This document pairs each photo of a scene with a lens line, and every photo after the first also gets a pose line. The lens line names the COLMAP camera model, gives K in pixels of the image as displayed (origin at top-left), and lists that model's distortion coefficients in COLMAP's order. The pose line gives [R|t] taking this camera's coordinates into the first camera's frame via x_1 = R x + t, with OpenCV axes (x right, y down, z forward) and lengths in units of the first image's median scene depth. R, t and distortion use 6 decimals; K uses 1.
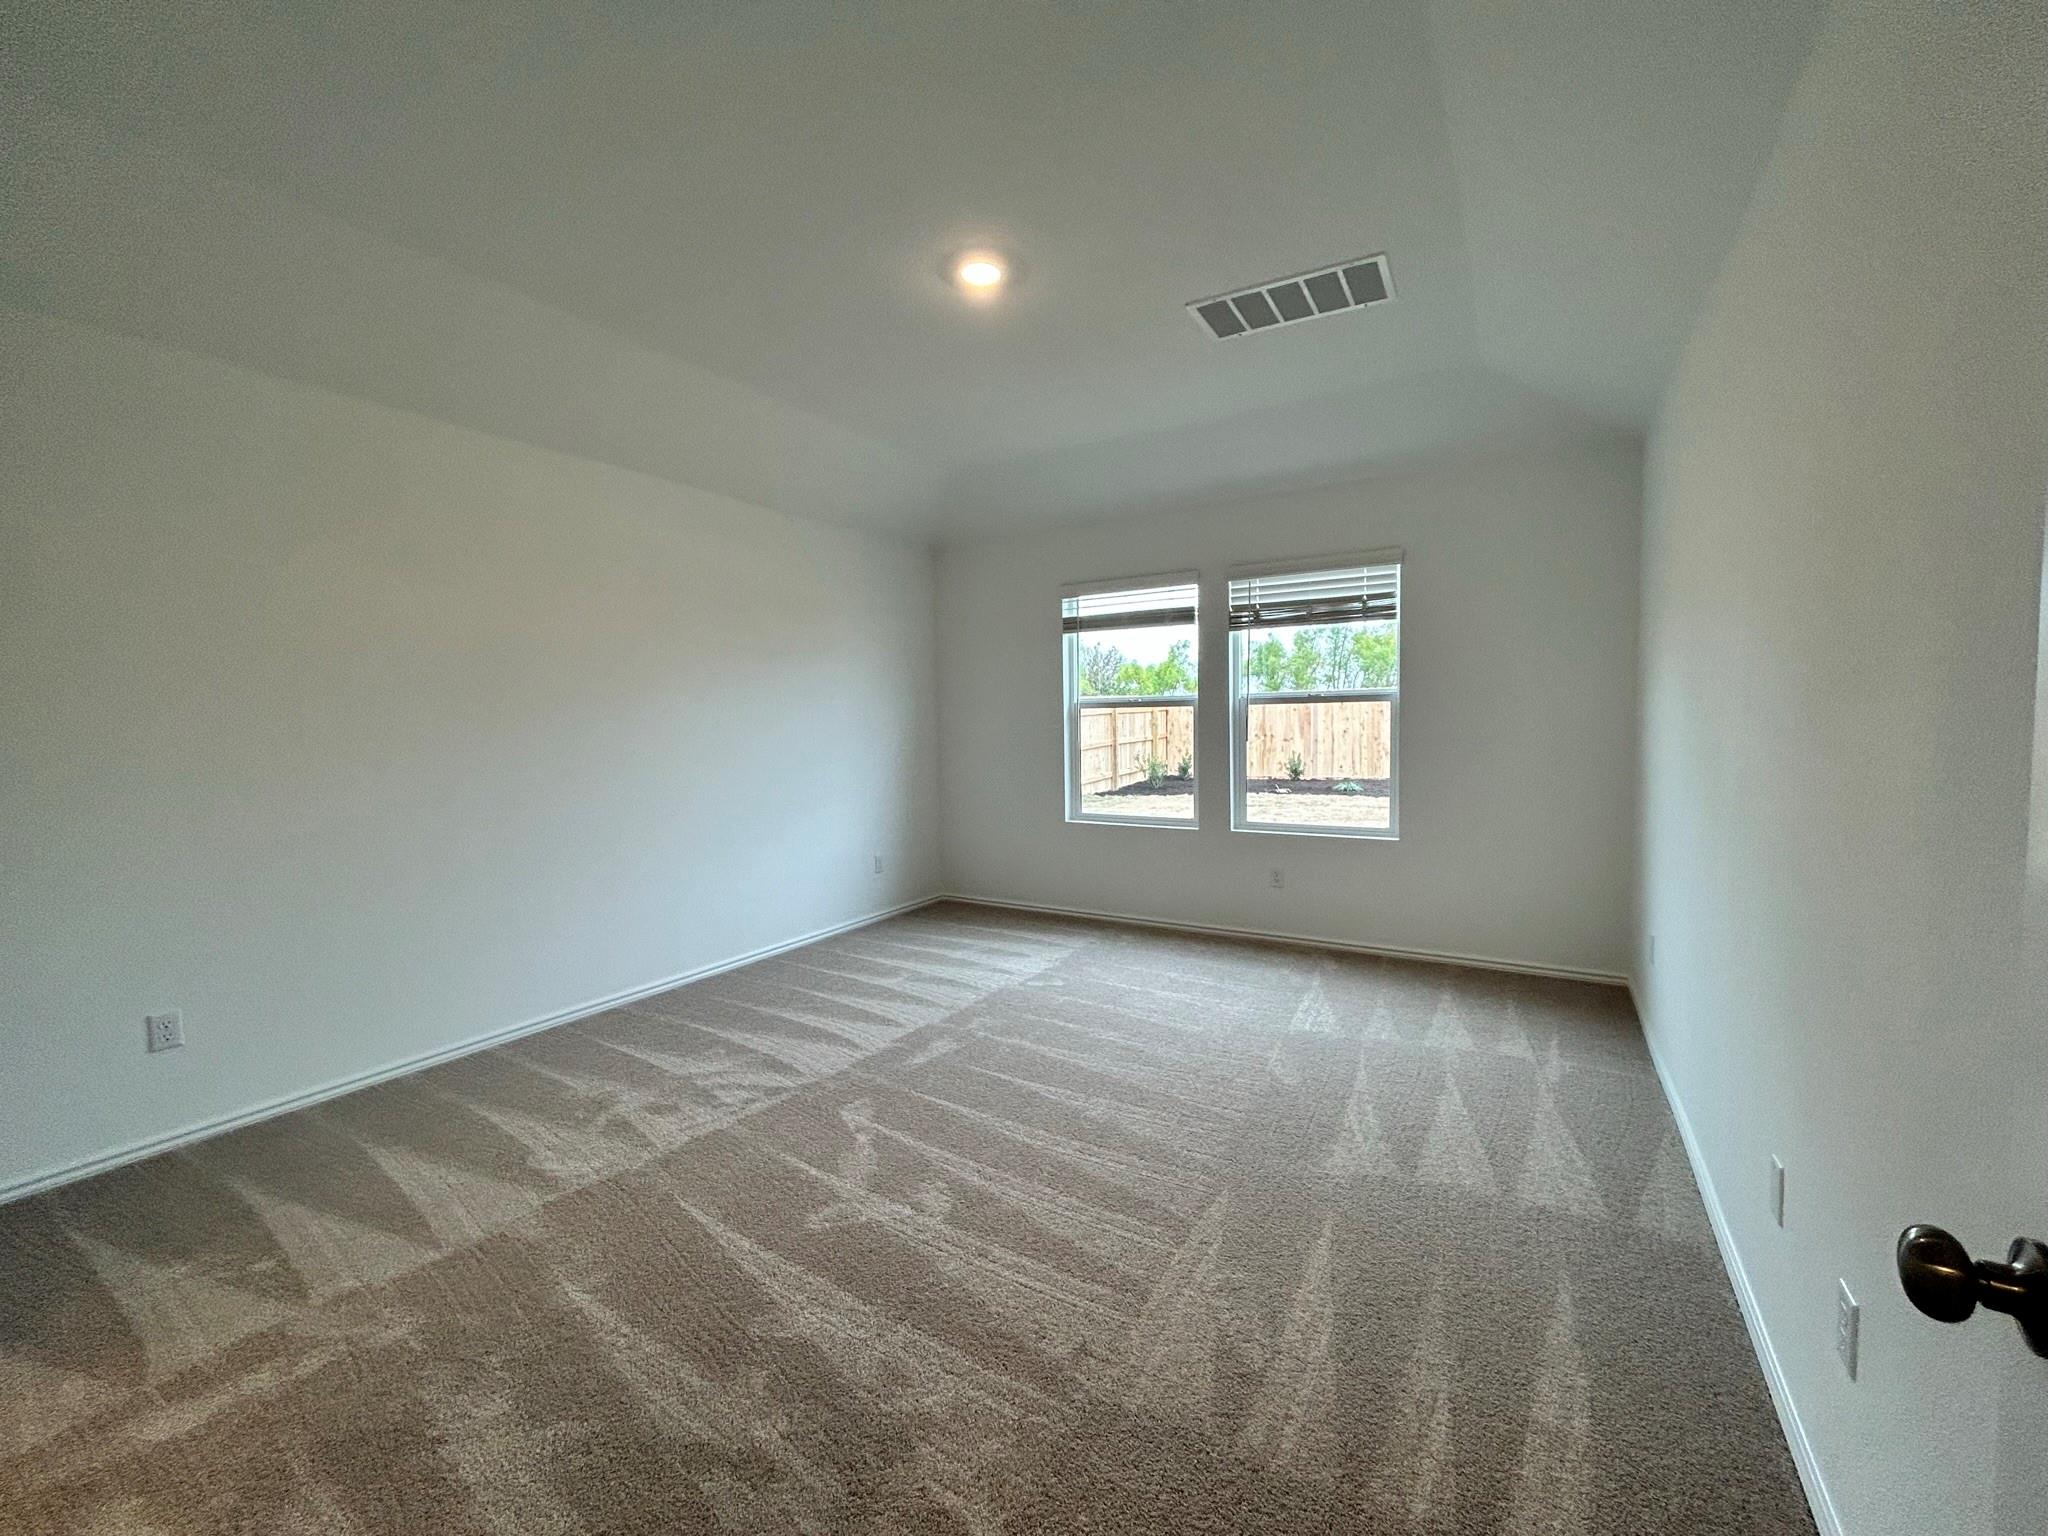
lens RADIAL K [[829.3, 0, 1017.8], [0, 829.3, 768.0], [0, 0, 1]] dist [0.001892, -0.000400]
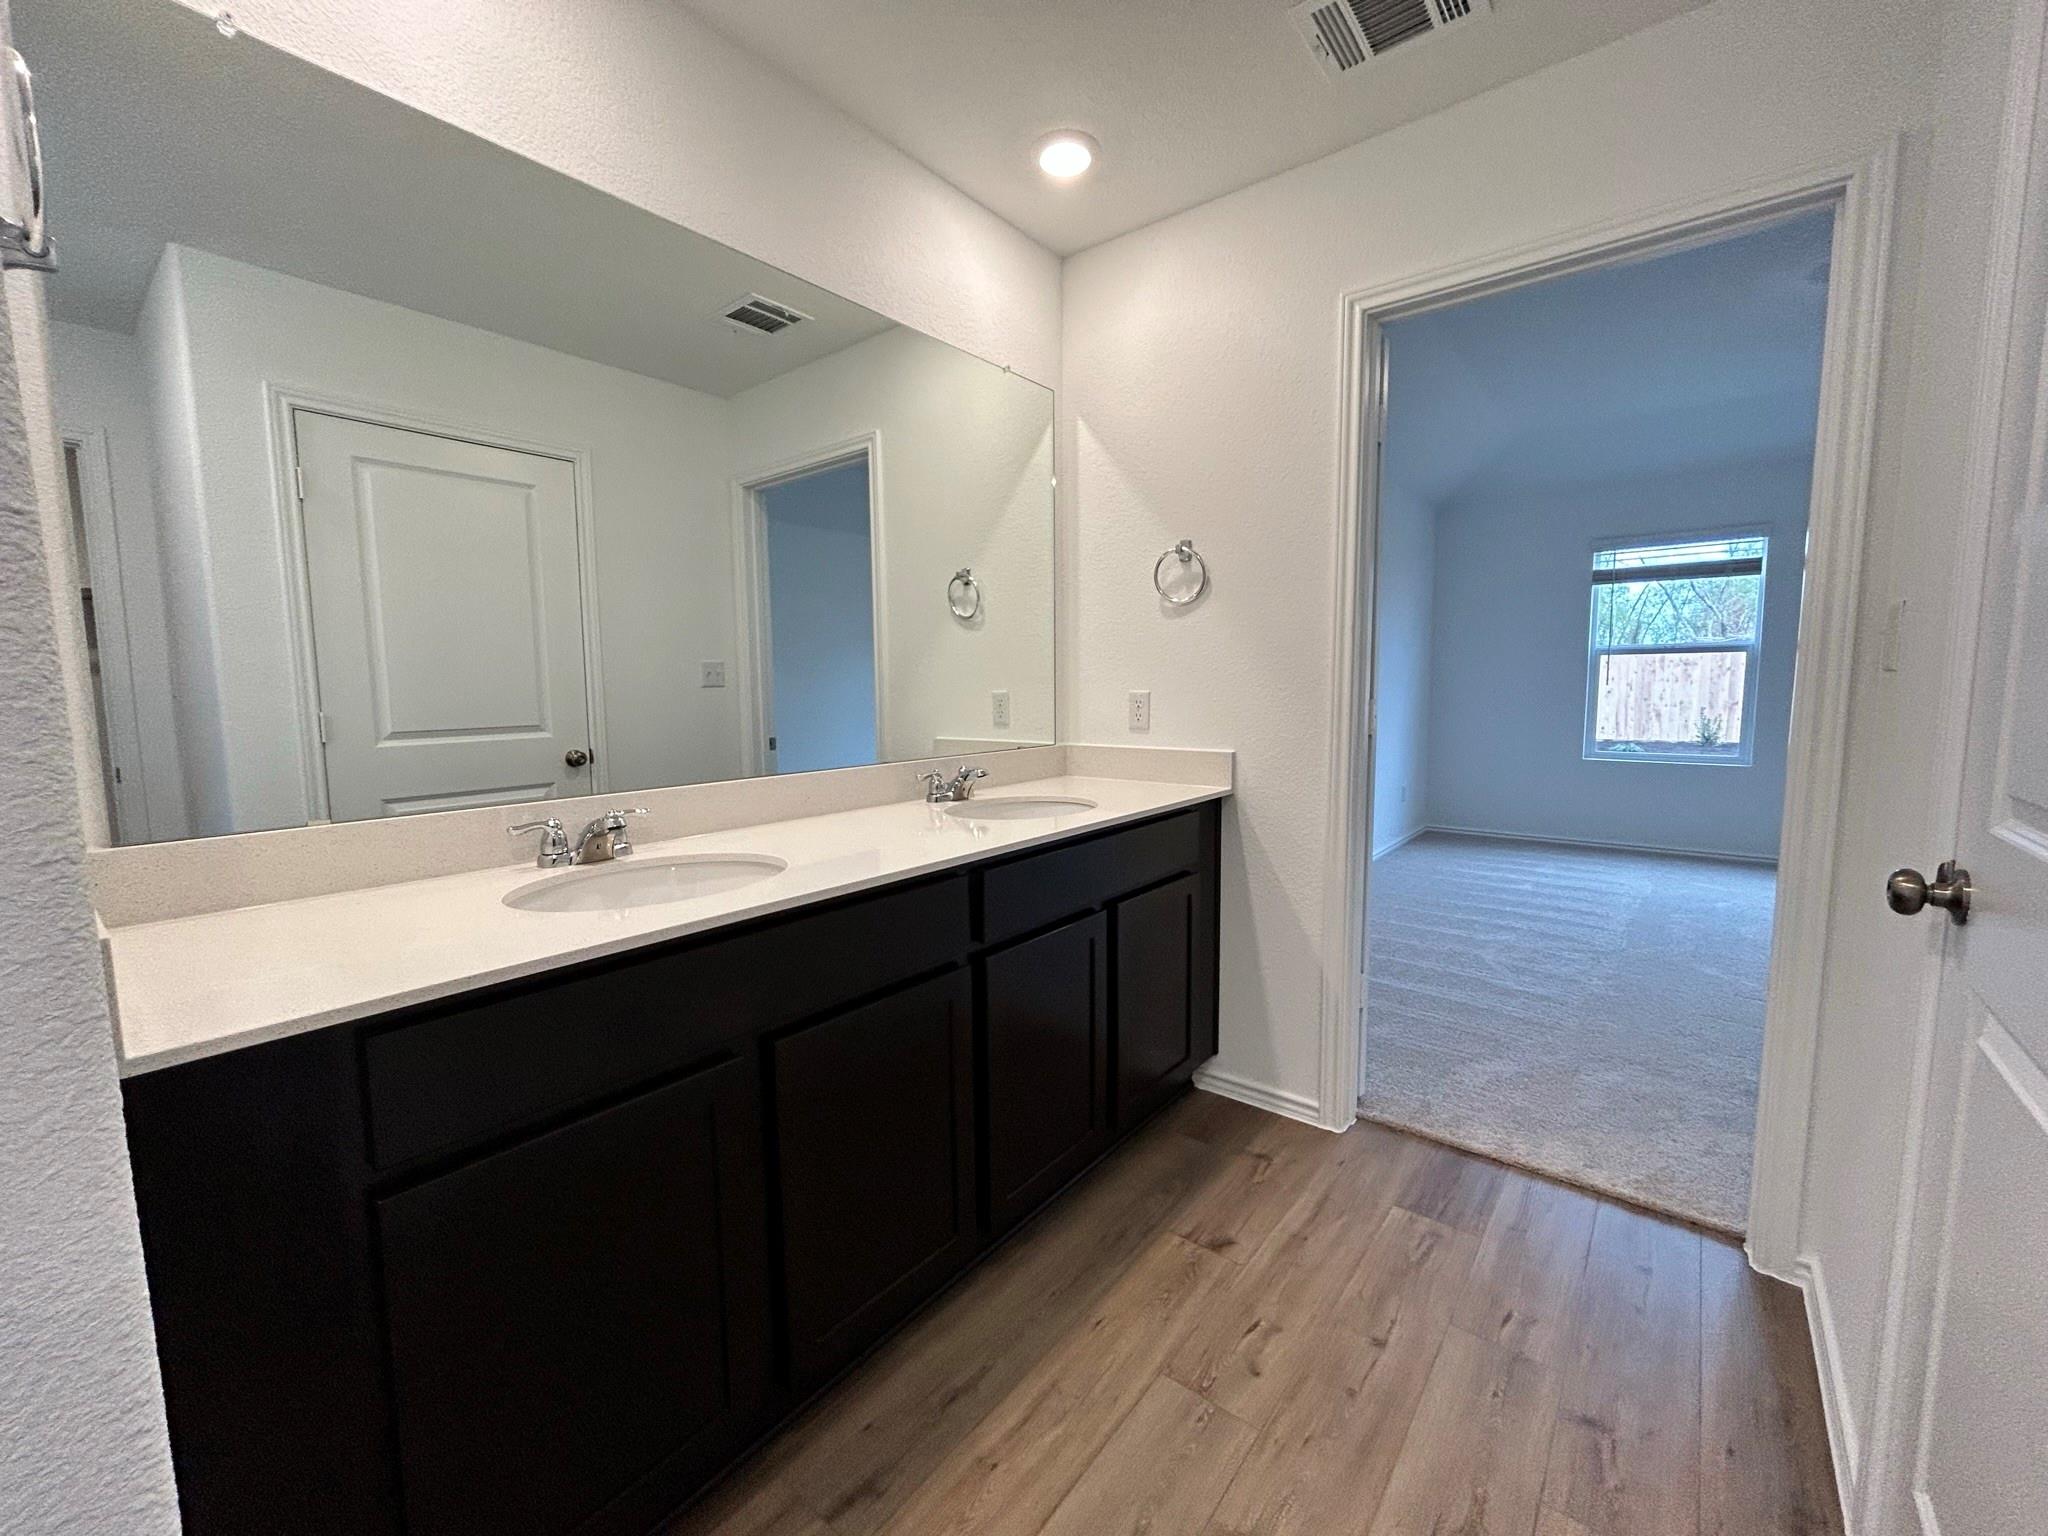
lens RADIAL K [[829.3, 0, 1022.7], [0, 829.3, 760.9], [0, 0, 1]] dist [0.001892, -0.000400]
pose [[0.994380, 0.013085, -0.105055, -1.098301], [-0.009048, 0.999206, 0.038810, 0.065497], [0.105480, -0.037641, 0.993709, -0.339149]]
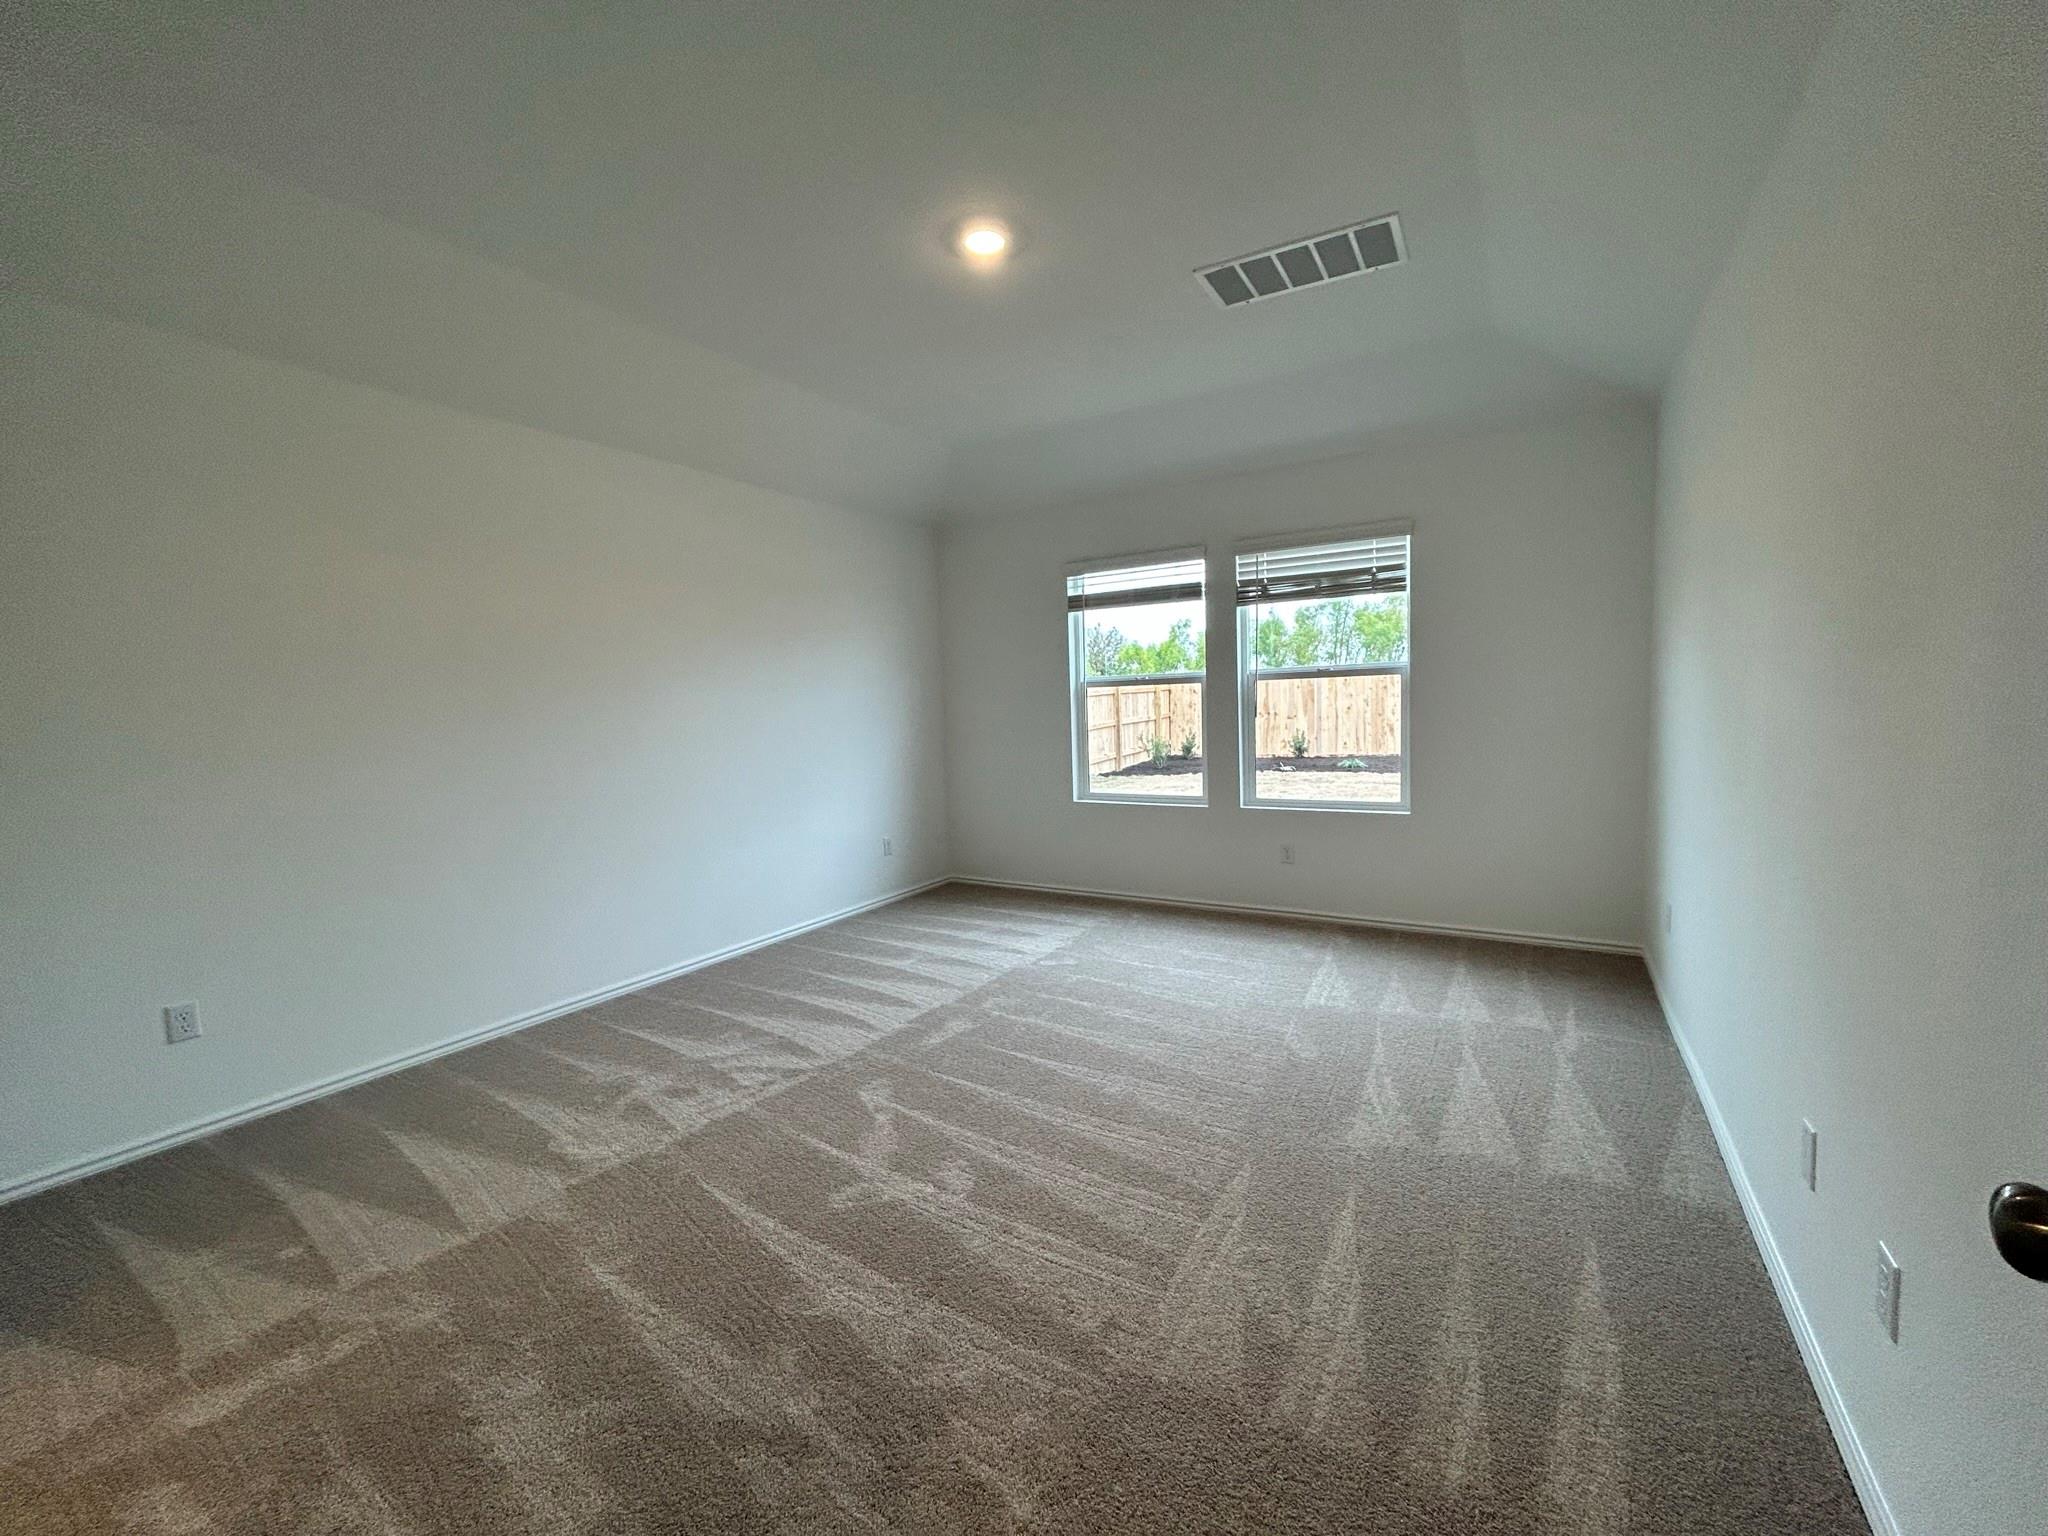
lens RADIAL K [[829.3, 0, 1018.4], [0, 829.3, 768.2], [0, 0, 1]] dist [0.001892, -0.000400]
pose [[0.999869, -0.016051, -0.002187, -0.011567], [0.016093, 0.999646, 0.021164, 0.004747], [0.001846, -0.021196, 0.999774, 0.007060]]
